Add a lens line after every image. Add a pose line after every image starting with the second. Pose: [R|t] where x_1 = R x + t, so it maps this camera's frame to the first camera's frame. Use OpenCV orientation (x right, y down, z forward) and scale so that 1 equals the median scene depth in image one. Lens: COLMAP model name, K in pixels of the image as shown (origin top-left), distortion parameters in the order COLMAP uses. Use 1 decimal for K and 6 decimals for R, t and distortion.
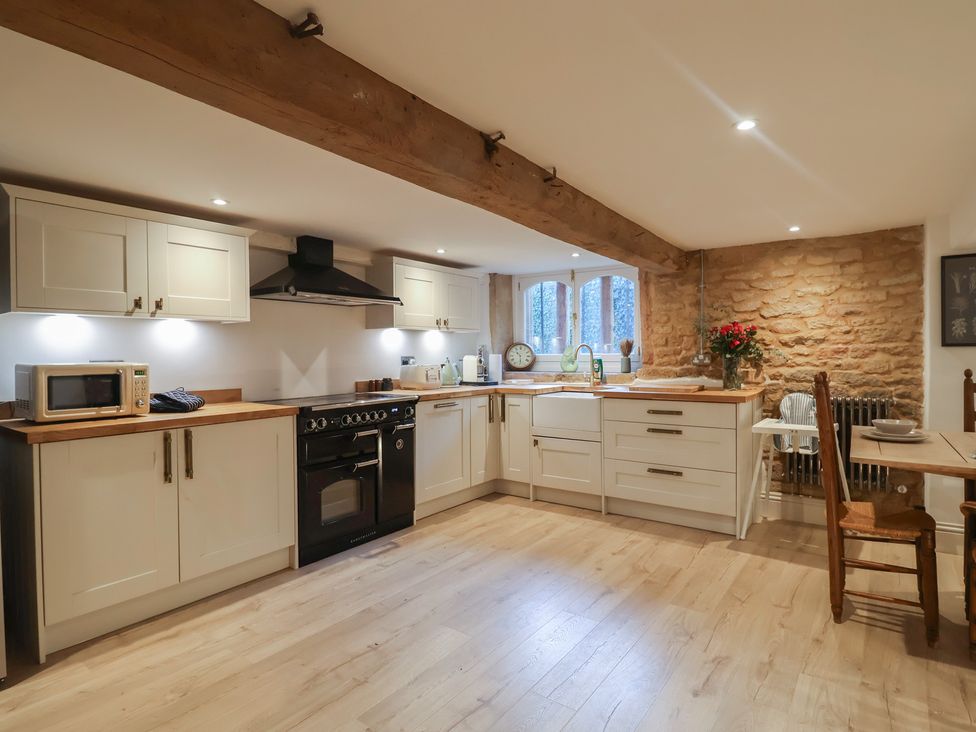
lens RADIAL K [[541.2, 0, 488.0], [0, 541.2, 366.0], [0, 0, 1]] dist [-0.000069, 0.000010]
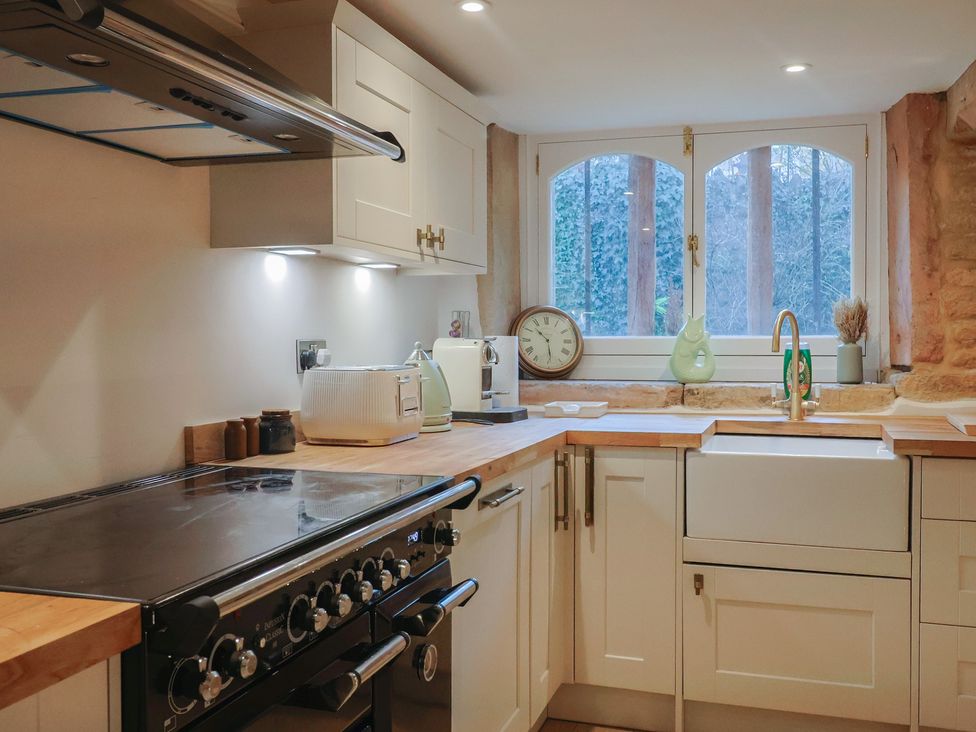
lens RADIAL K [[925.1, 0, 488.0], [0, 925.1, 366.0], [0, 0, 1]] dist [0.010488, 0.002209]
pose [[0.949161, -0.003717, 0.314768, -0.226400], [0.000733, 0.999954, 0.009599, -0.007694], [-0.314789, -0.008880, 0.949120, 0.441929]]
